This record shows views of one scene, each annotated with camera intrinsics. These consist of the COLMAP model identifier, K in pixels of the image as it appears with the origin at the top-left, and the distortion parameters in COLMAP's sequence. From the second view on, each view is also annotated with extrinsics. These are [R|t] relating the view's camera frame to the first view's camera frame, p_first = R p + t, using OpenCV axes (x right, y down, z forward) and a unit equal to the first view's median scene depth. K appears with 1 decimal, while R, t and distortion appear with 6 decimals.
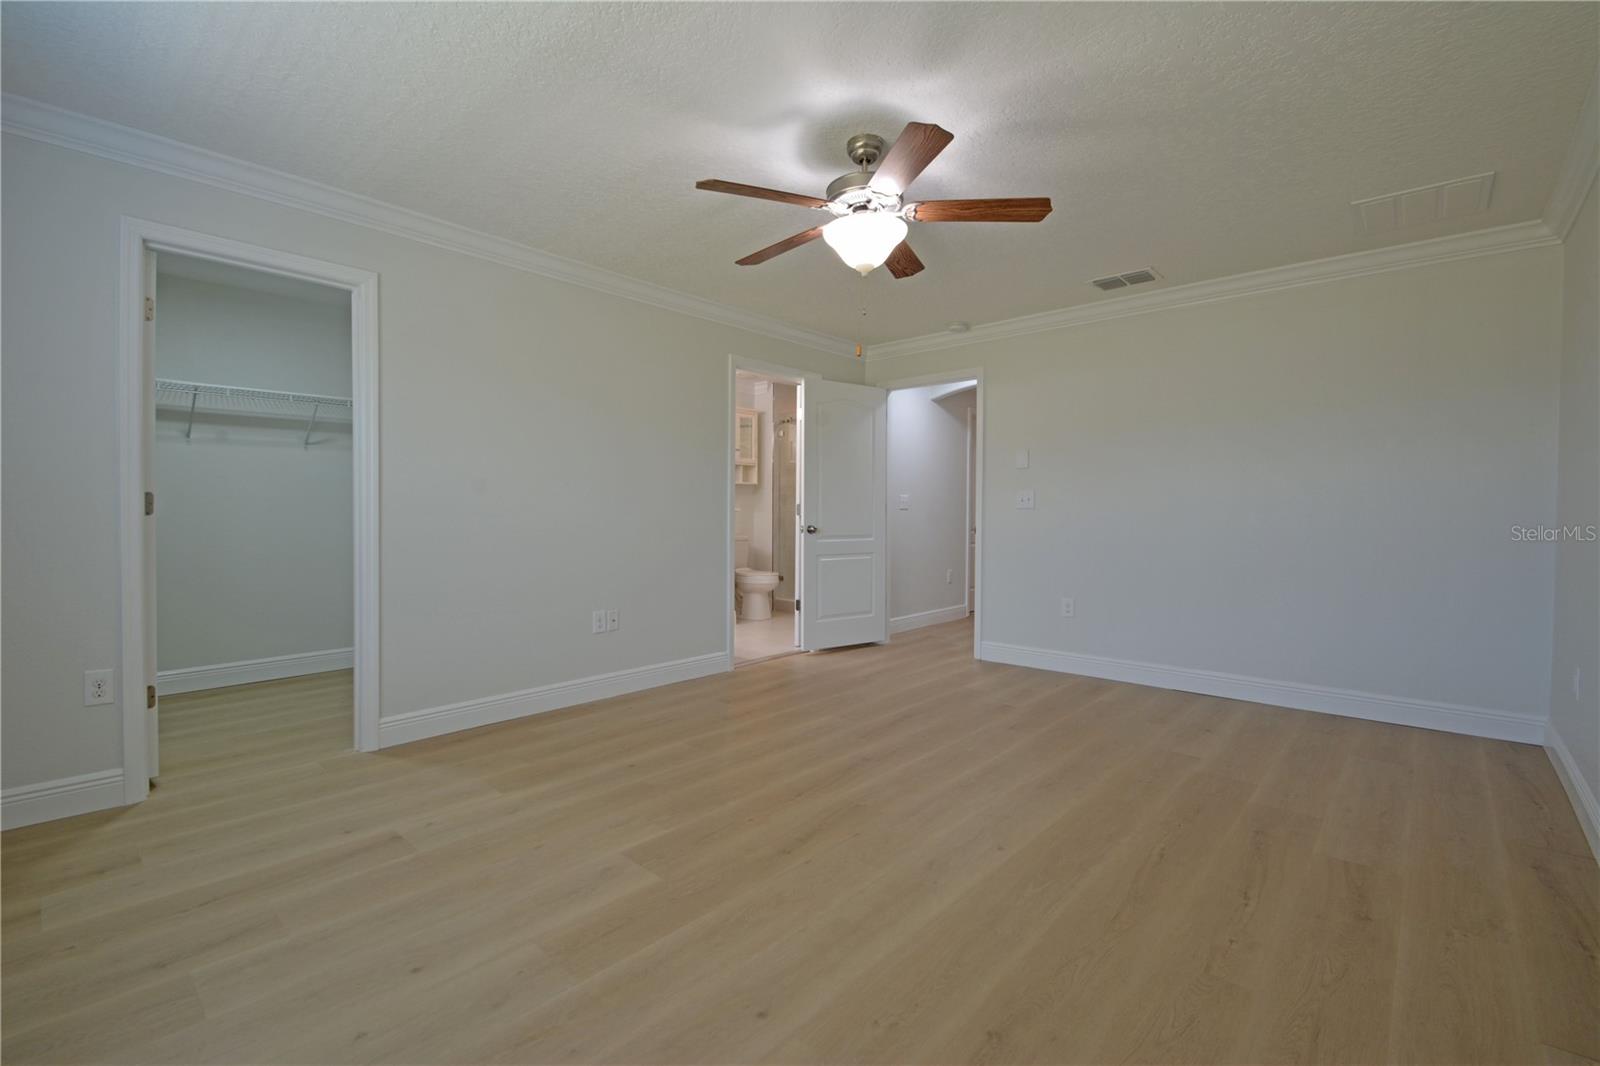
lens RADIAL K [[701.3, 0, 787.3], [0, 701.3, 528.4], [0, 0, 1]] dist [0.003020, -0.005153]
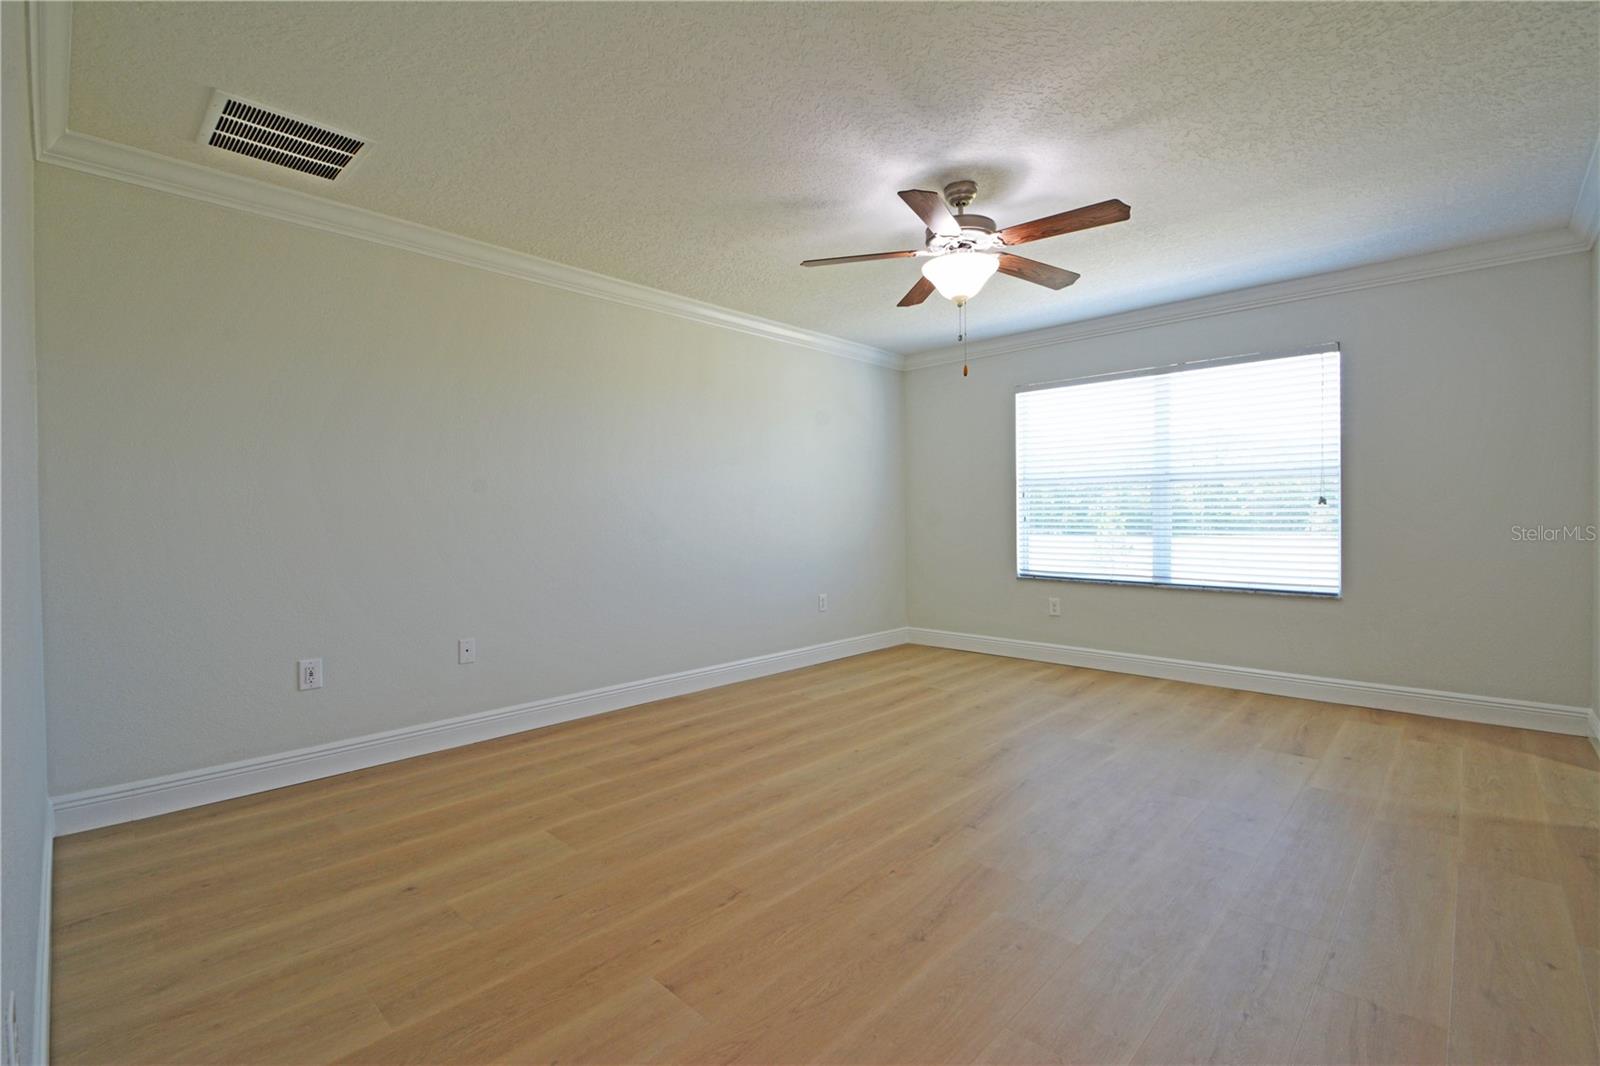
lens RADIAL K [[701.3, 0, 788.7], [0, 701.3, 519.3], [0, 0, 1]] dist [0.003020, -0.005153]
pose [[-0.999711, 0.001364, 0.023984, 0.296286], [0.002128, 0.999490, 0.031865, -0.043596], [-0.023928, 0.031907, -0.999204, 1.763860]]
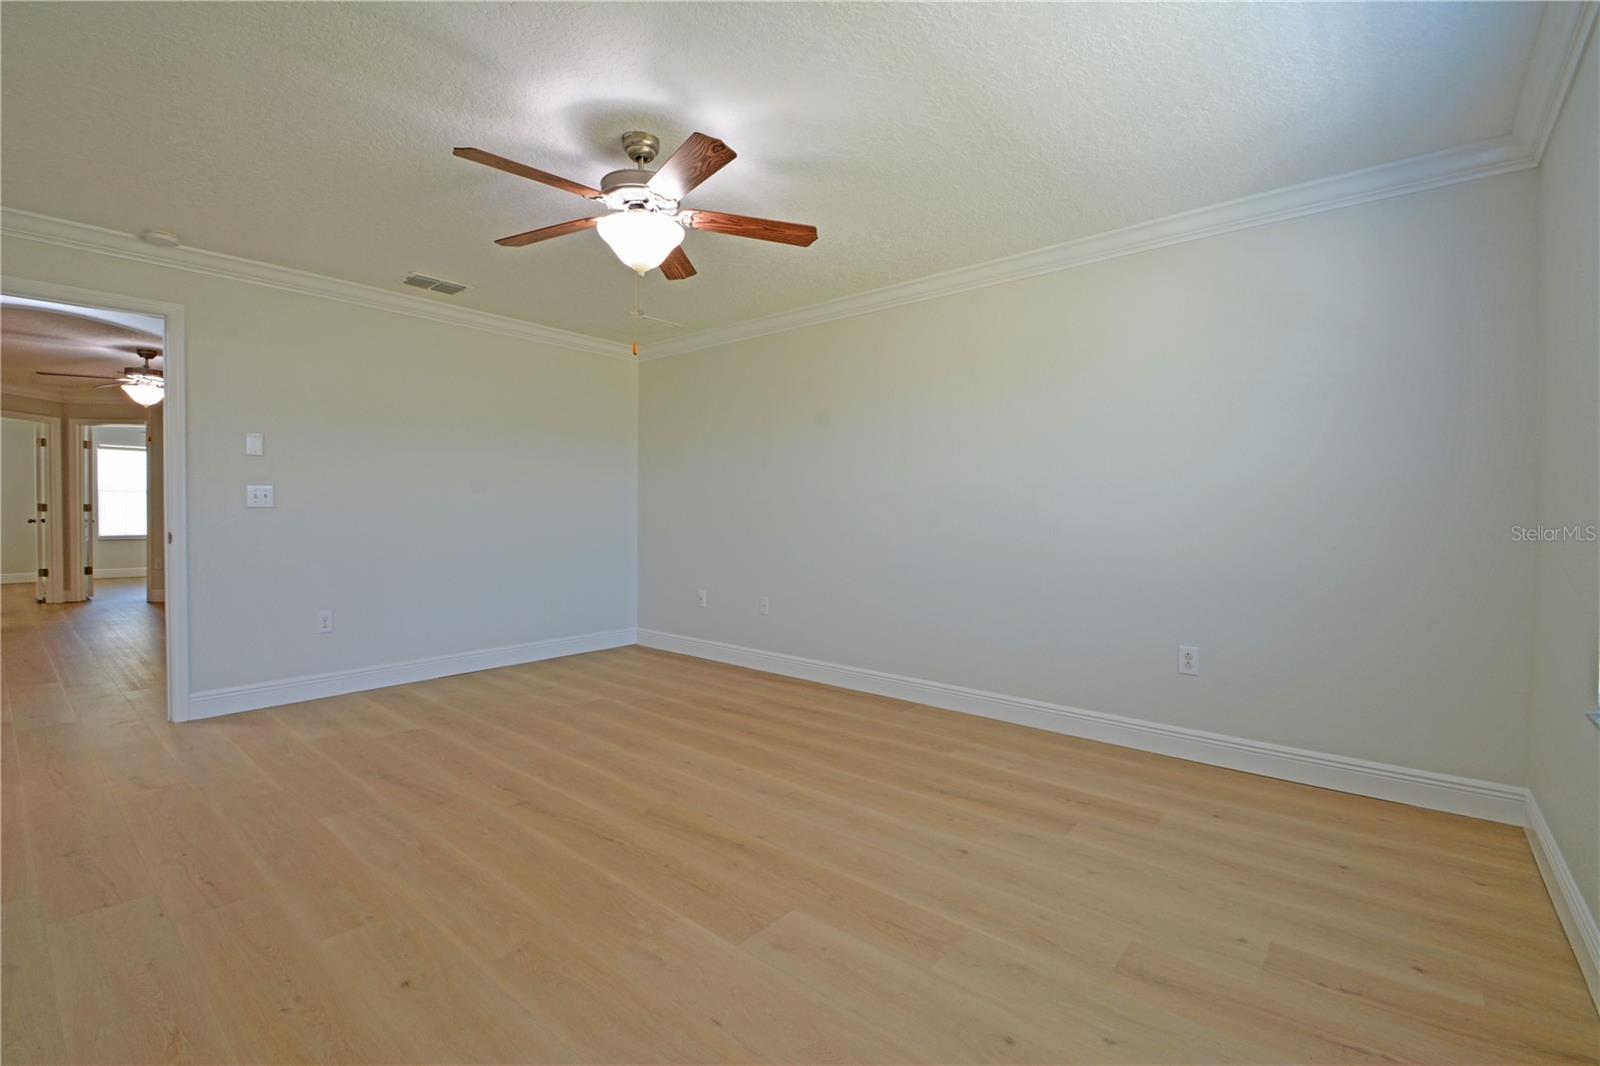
lens RADIAL K [[701.3, 0, 793.9], [0, 701.3, 521.6], [0, 0, 1]] dist [0.003020, -0.005153]
pose [[-0.035558, -0.017593, 0.999213, -0.733693], [0.022717, 0.999572, 0.018408, -0.020939], [-0.999109, 0.023354, -0.035144, 0.682281]]
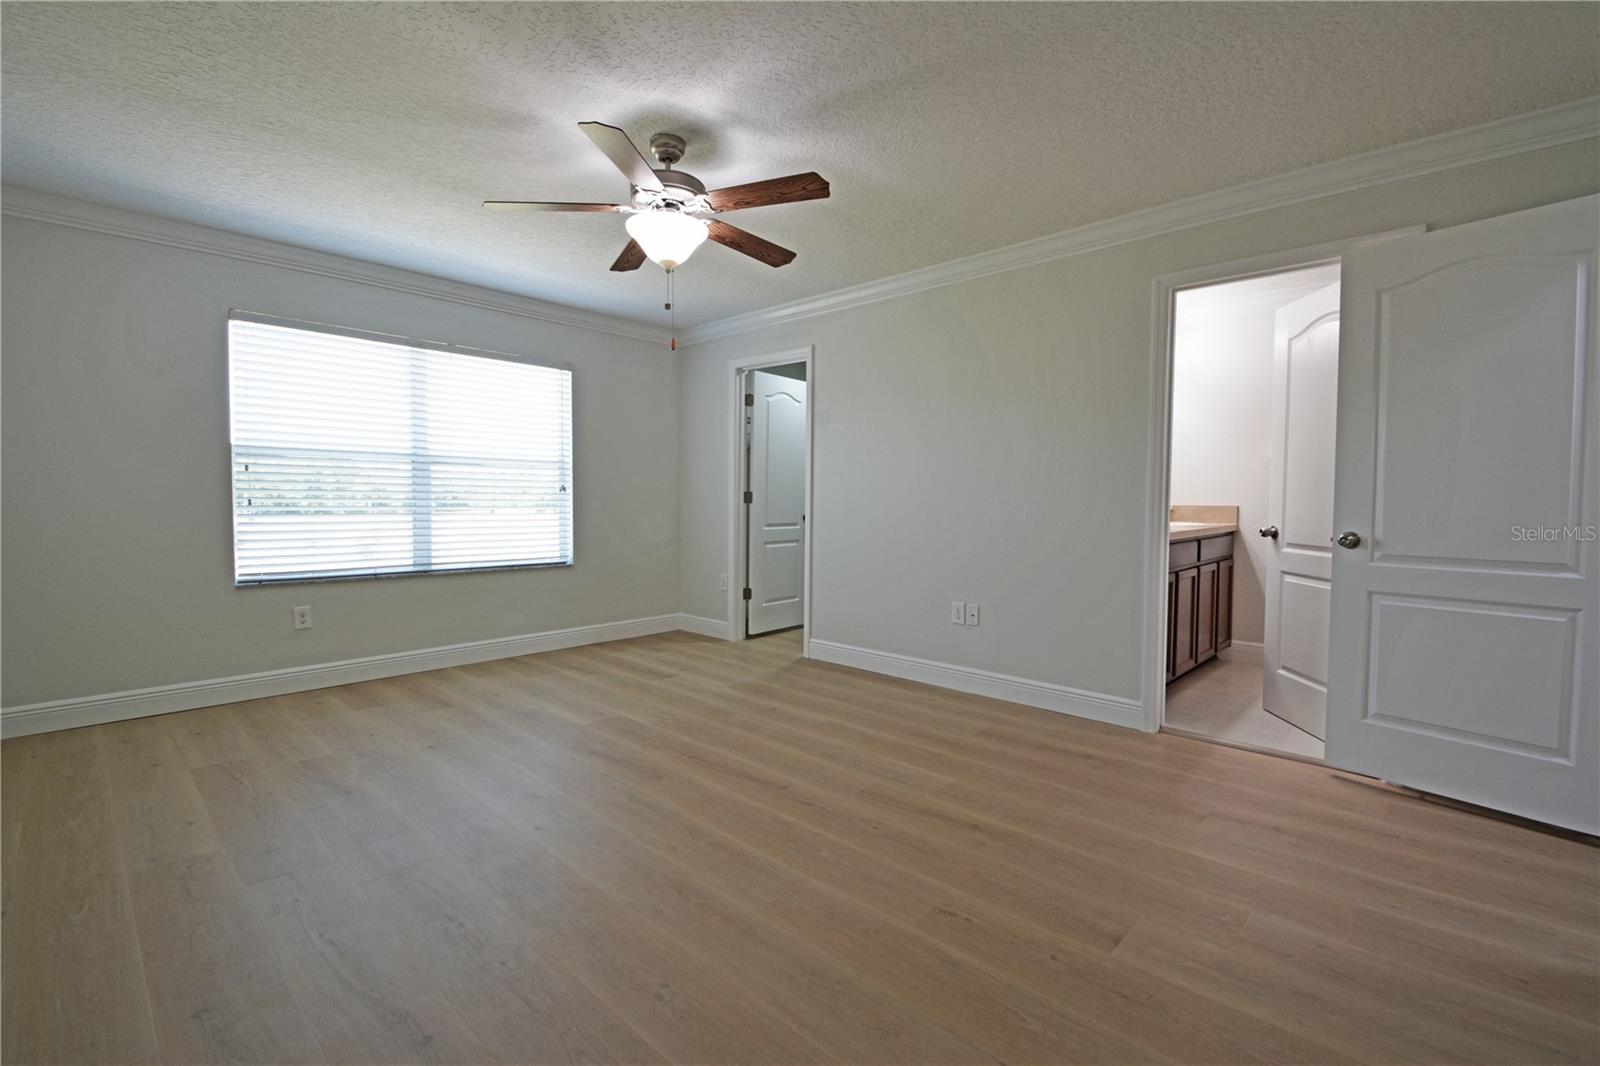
lens RADIAL K [[701.3, 0, 793.8], [0, 701.3, 524.2], [0, 0, 1]] dist [0.003020, -0.005153]
pose [[-0.016943, 0.027661, -0.999474, 0.946065], [-0.034799, 0.998995, 0.028238, -0.017276], [0.999251, 0.035259, -0.015963, 1.001360]]
